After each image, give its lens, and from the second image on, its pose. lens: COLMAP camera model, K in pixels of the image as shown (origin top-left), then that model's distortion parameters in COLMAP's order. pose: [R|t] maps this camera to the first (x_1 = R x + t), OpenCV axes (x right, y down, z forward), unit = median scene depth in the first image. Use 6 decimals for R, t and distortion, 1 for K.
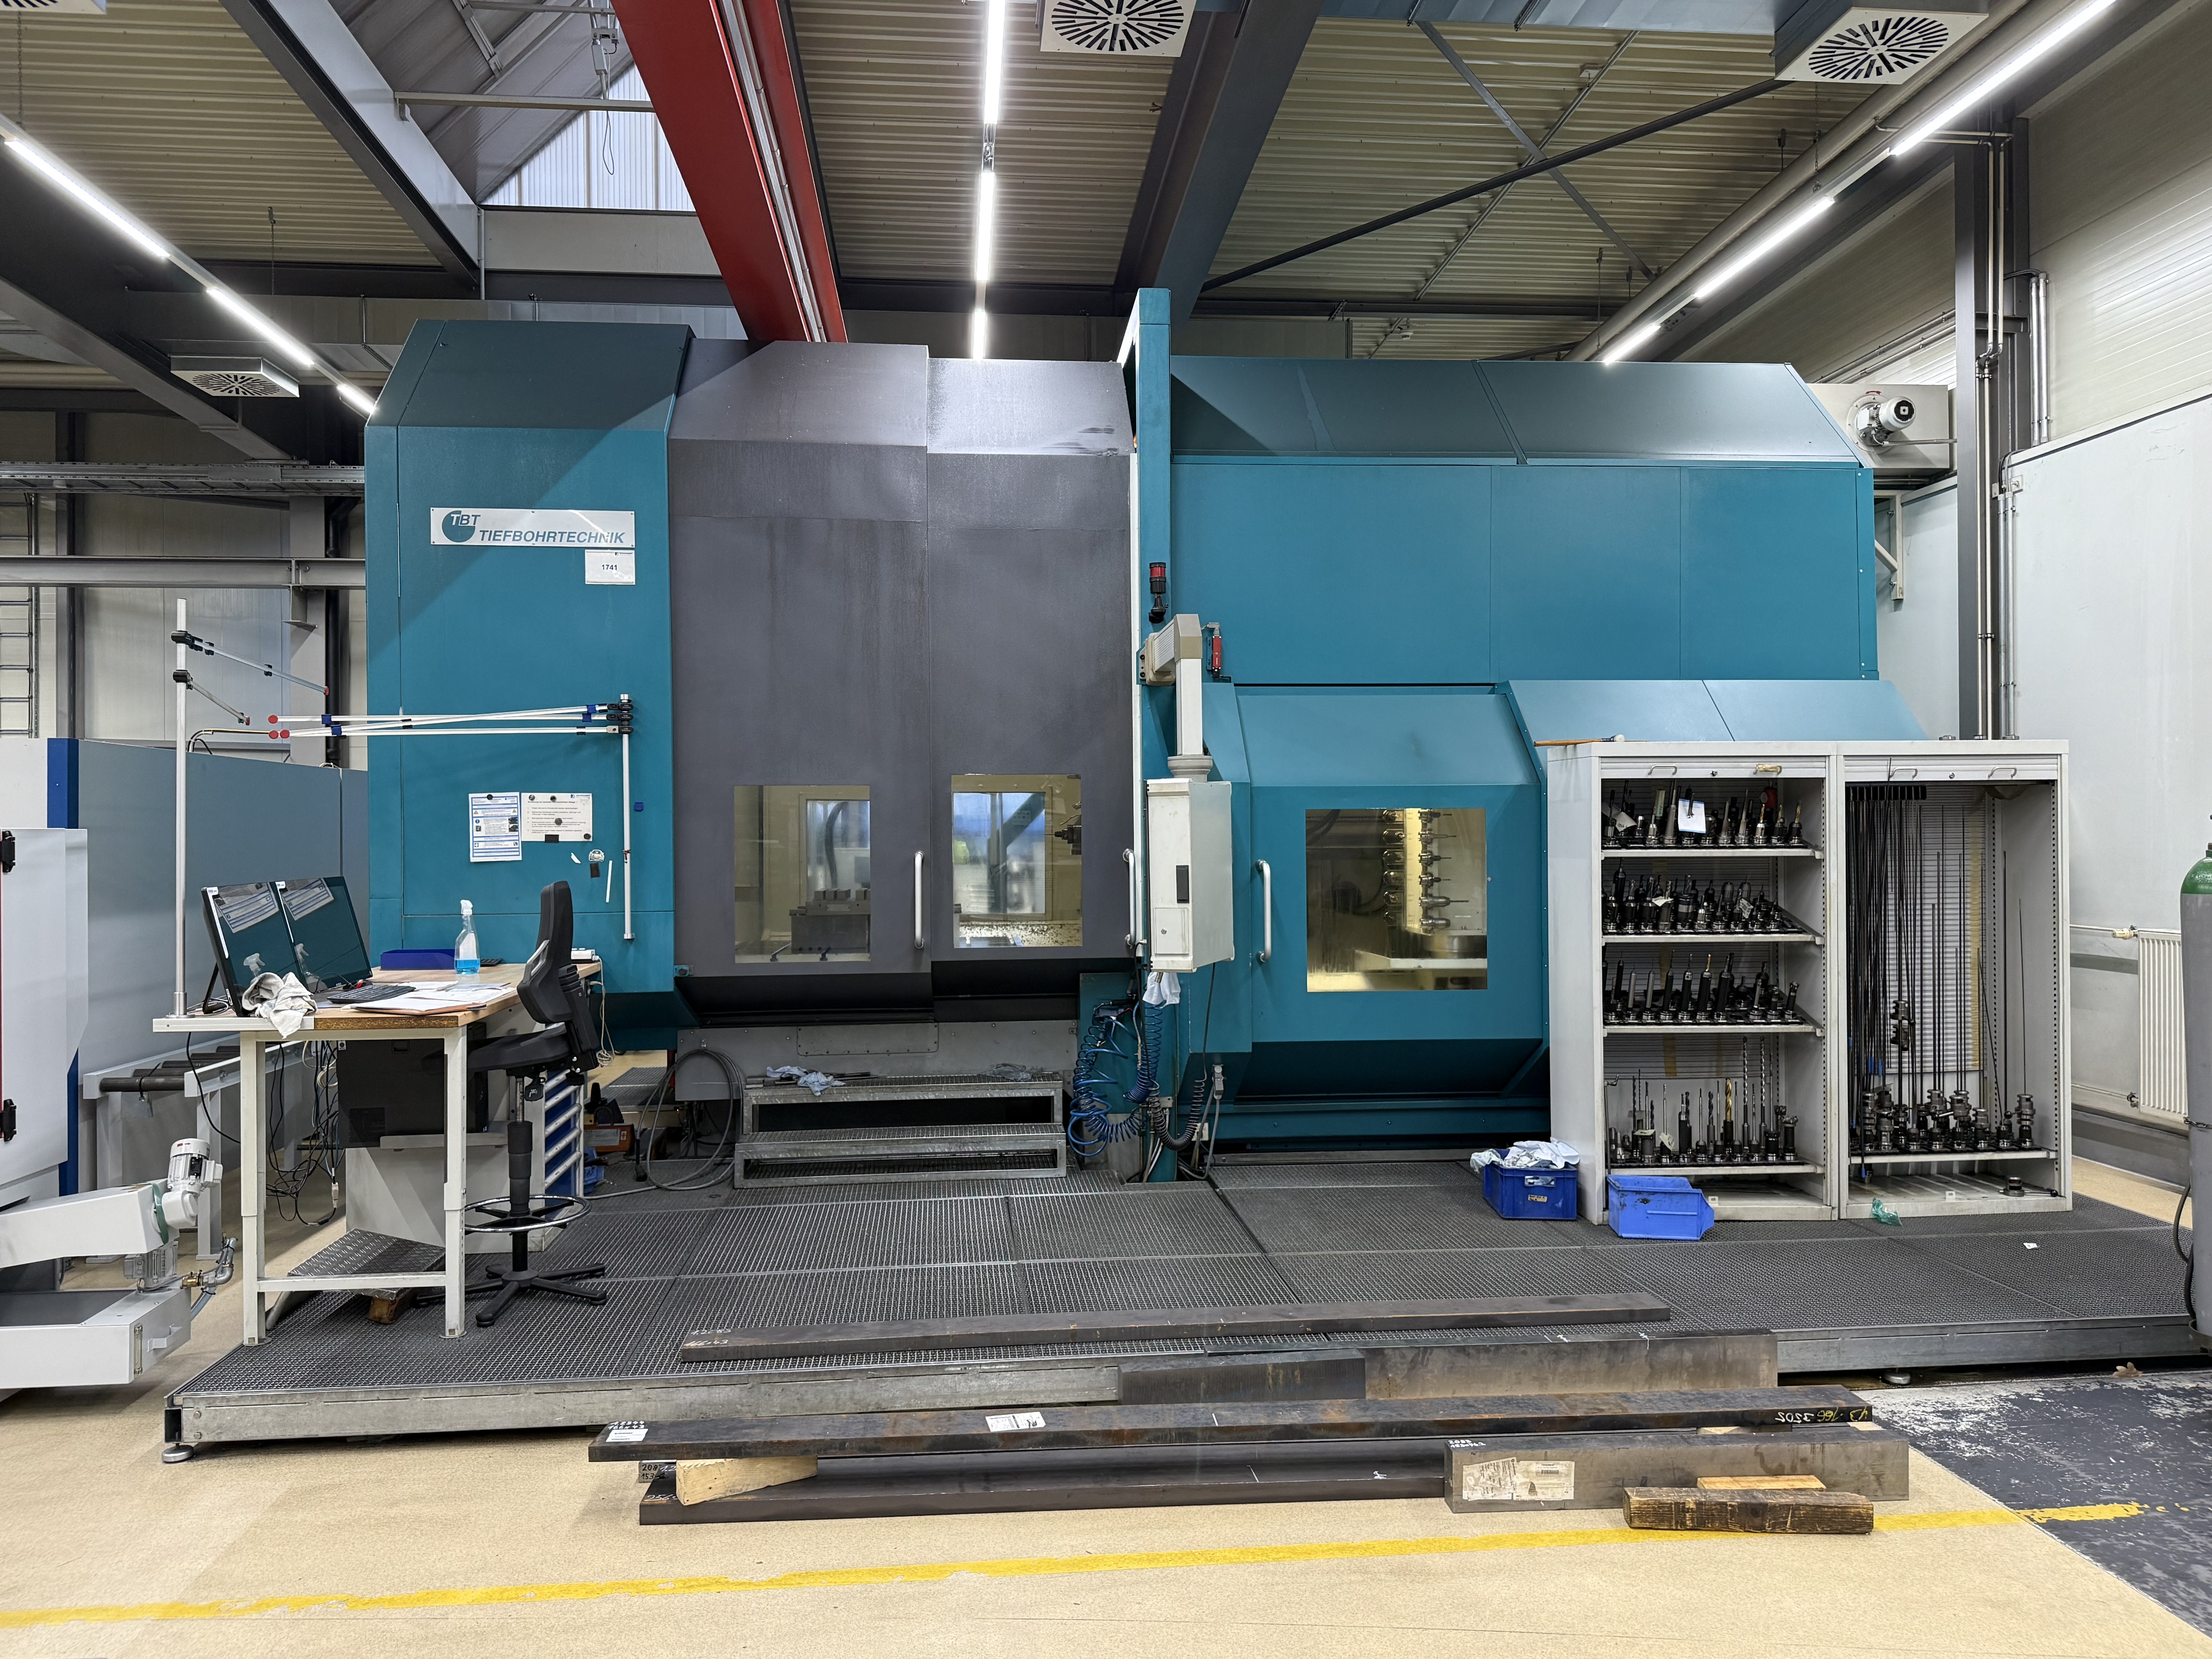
lens RADIAL K [[1561.3, 0, 1105.9], [0, 1561.3, 837.6], [0, 0, 1]] dist [0.083654, -0.119370]
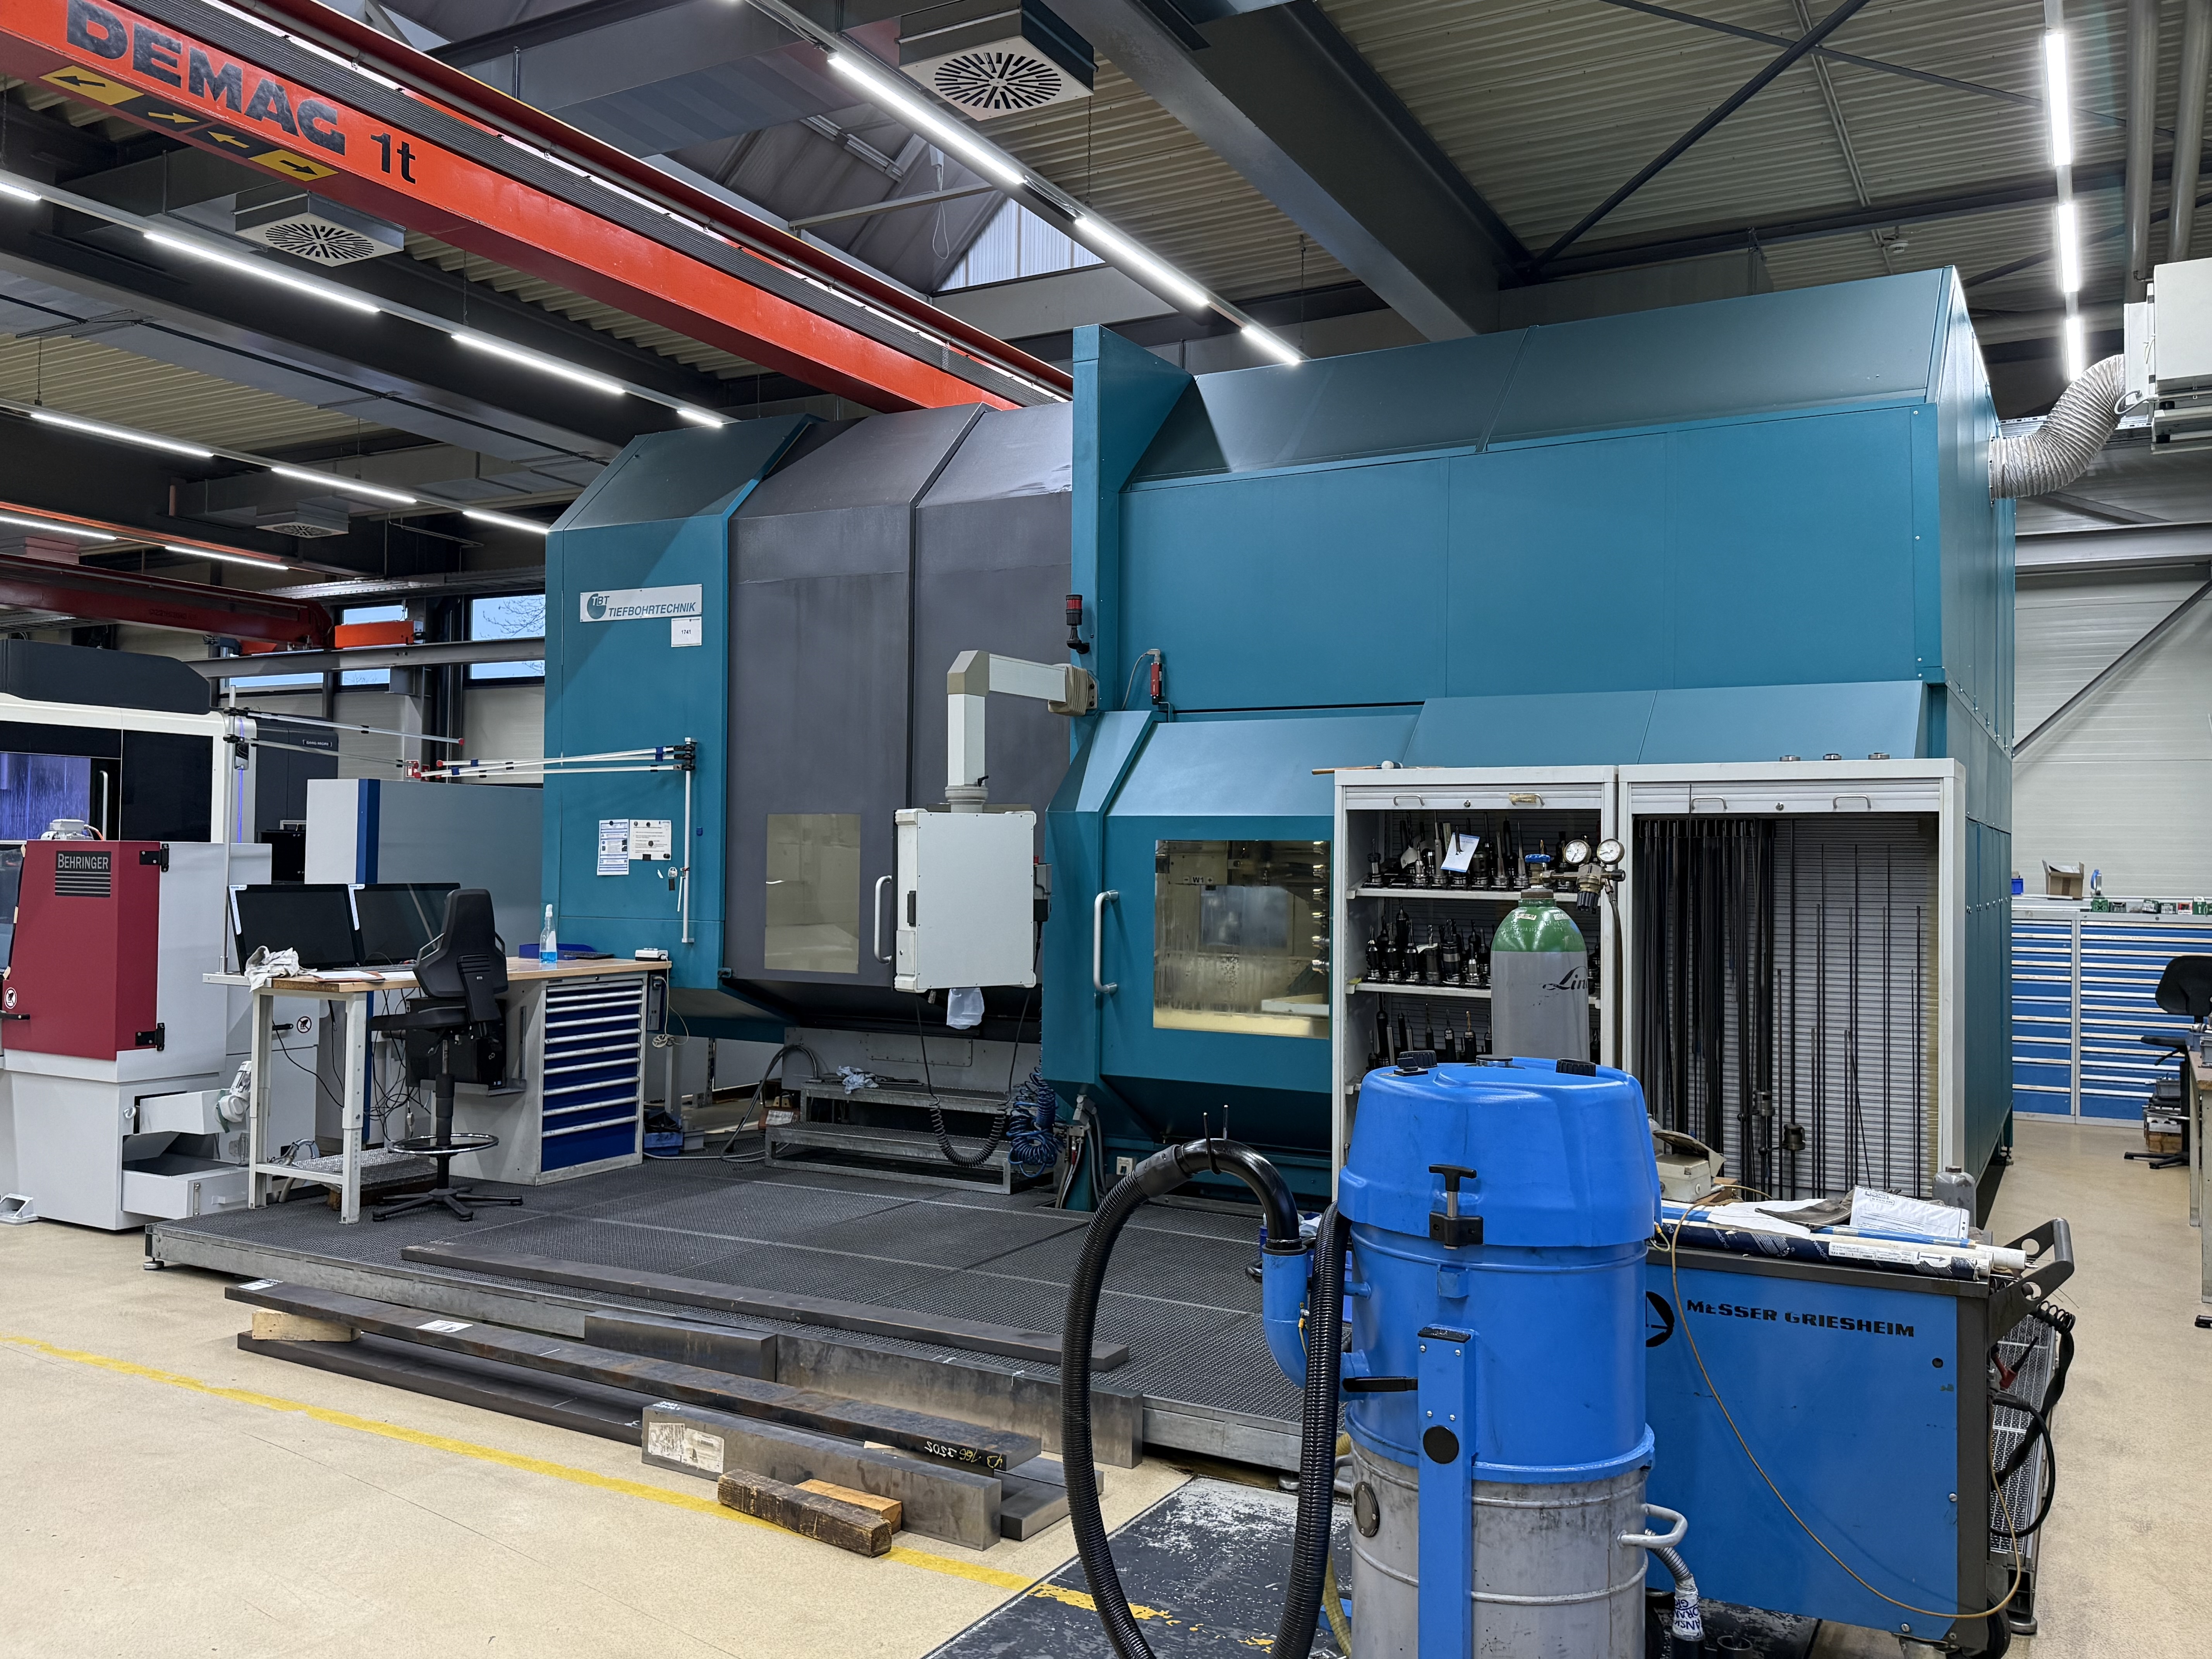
lens RADIAL K [[1761.3, 0, 1101.8], [0, 1761.3, 833.6], [0, 0, 1]] dist [0.126090, -0.207710]
pose [[0.821627, 0.008942, -0.569956, 0.750078], [-0.020158, 0.999707, -0.013375, -0.006901], [0.569670, 0.022478, 0.821566, 0.078899]]
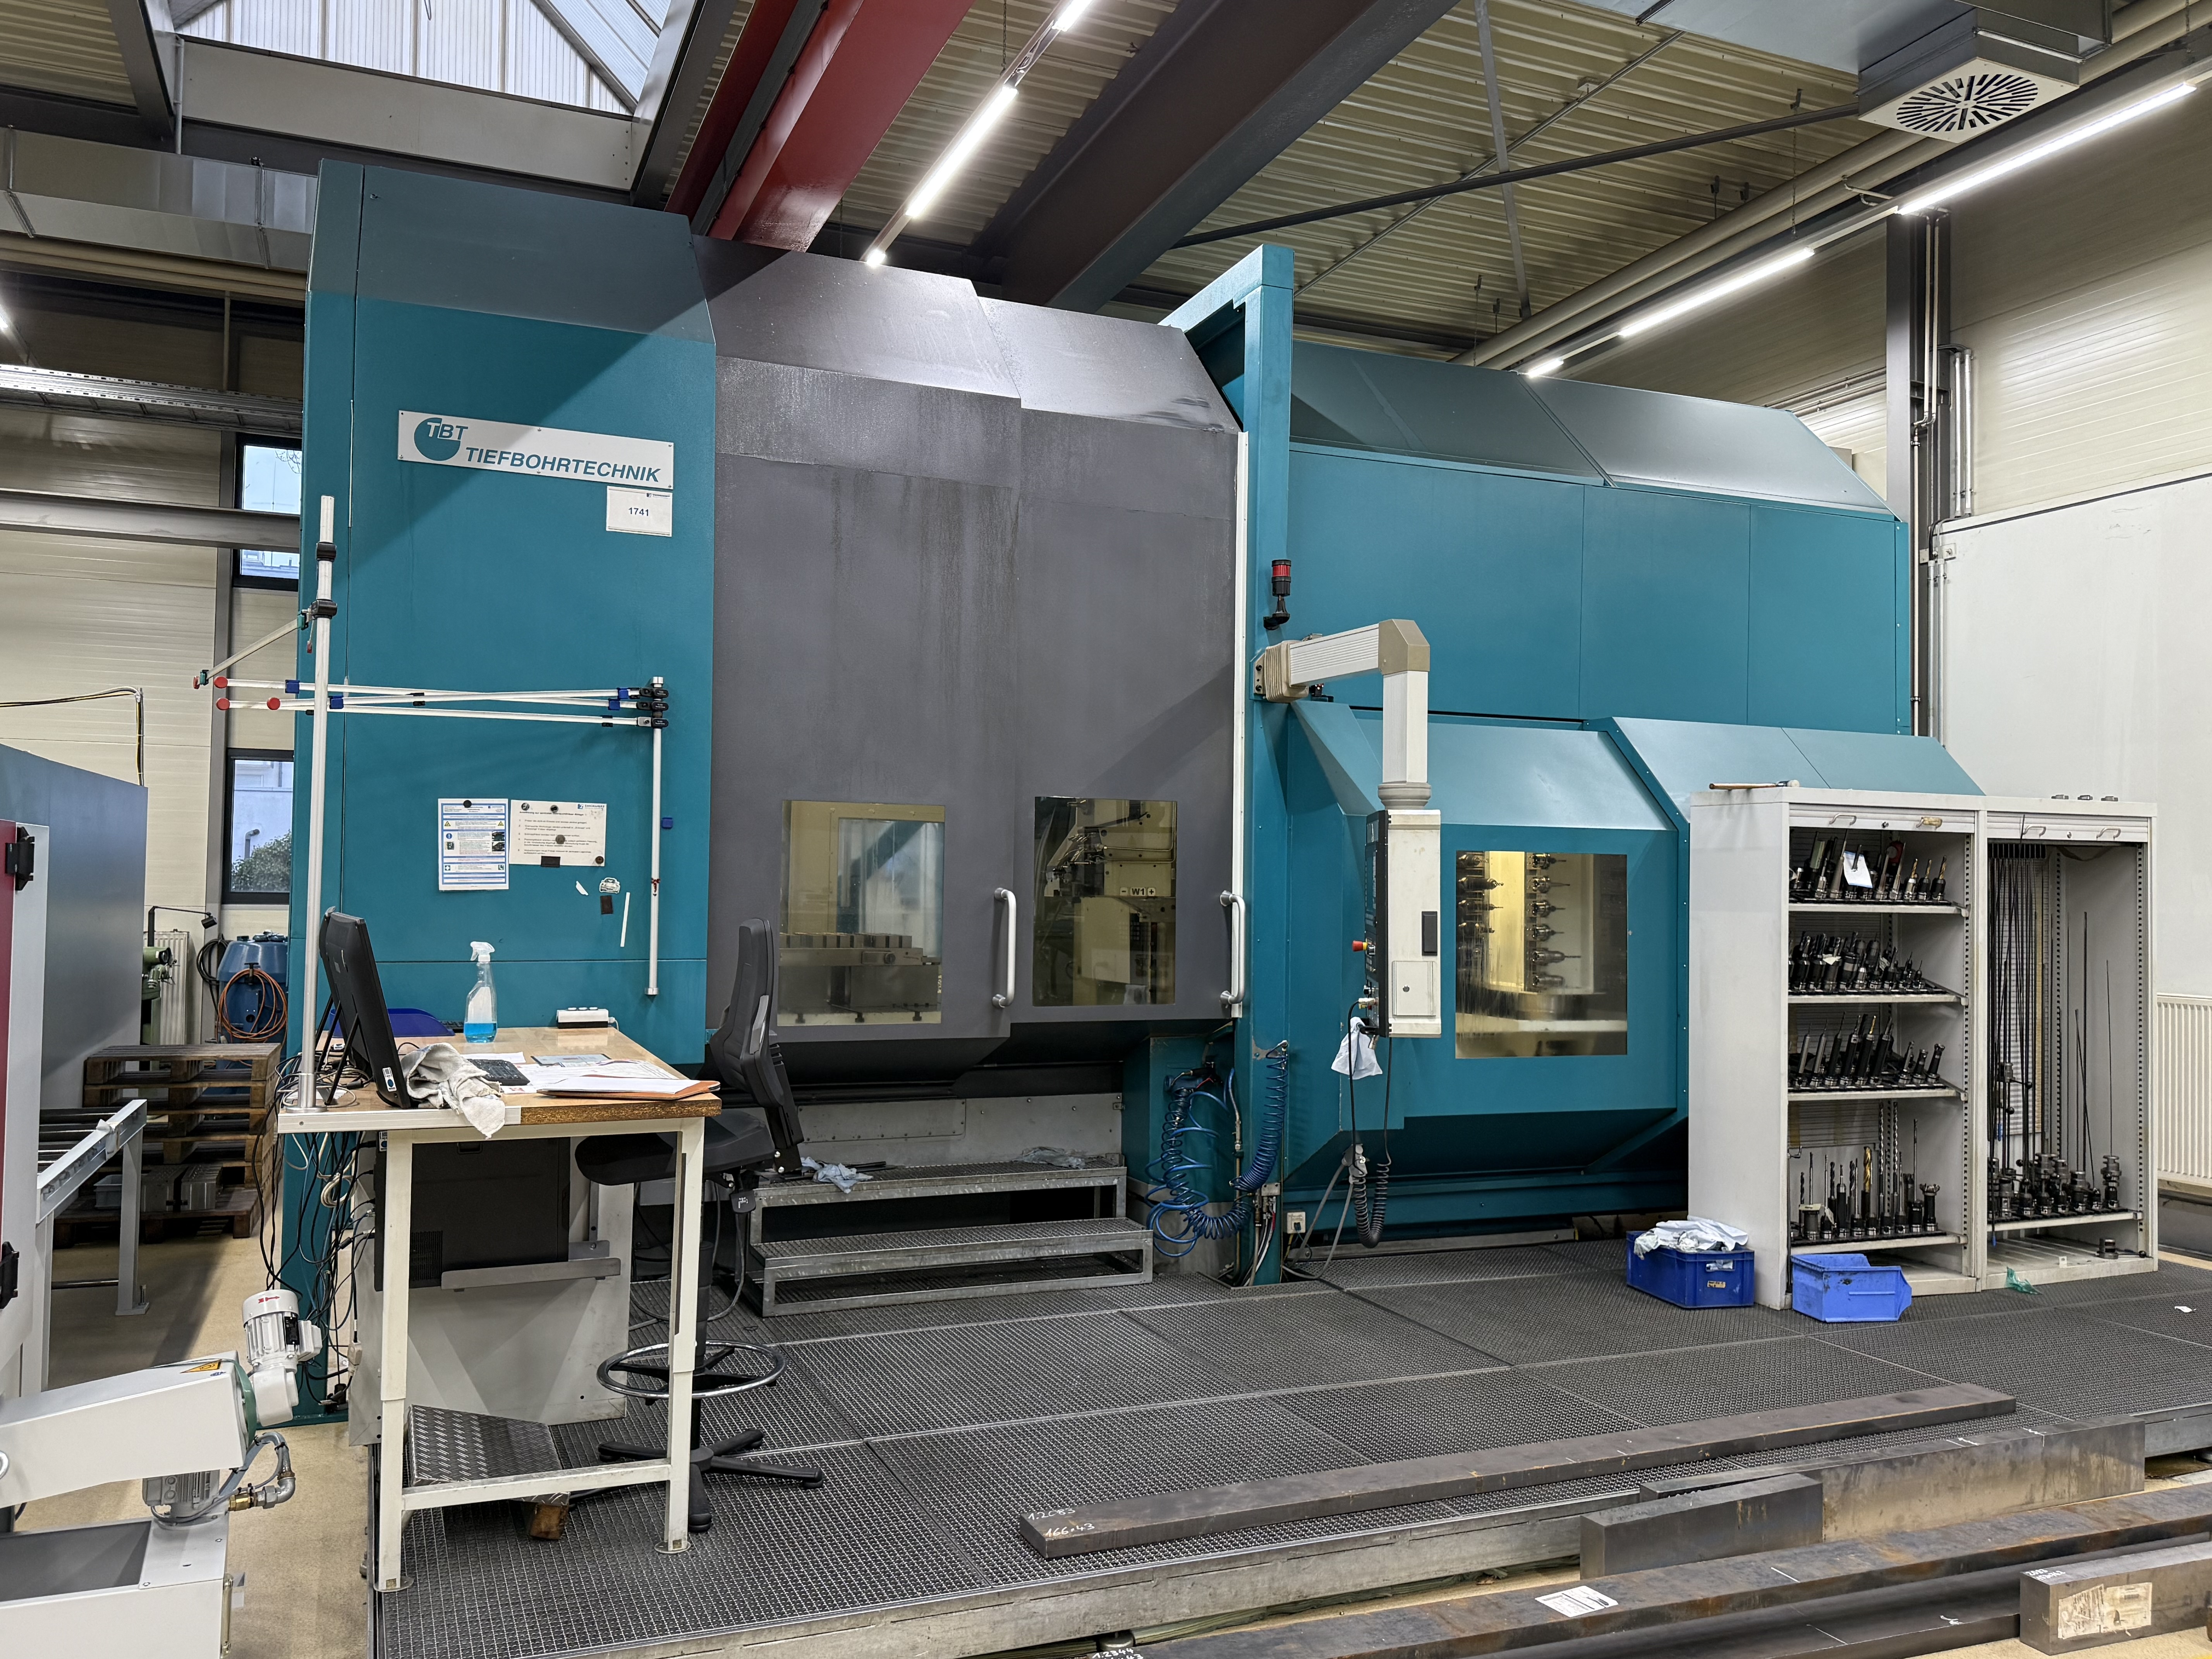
lens RADIAL K [[1695.8, 0, 1101.9], [0, 1695.8, 833.2], [0, 0, 1]] dist [0.104121, -0.155483]
pose [[0.954628, 0.031021, 0.296182, -0.359143], [-0.021912, 0.999181, -0.034025, 0.009531], [-0.296994, 0.025991, 0.954525, 0.144230]]
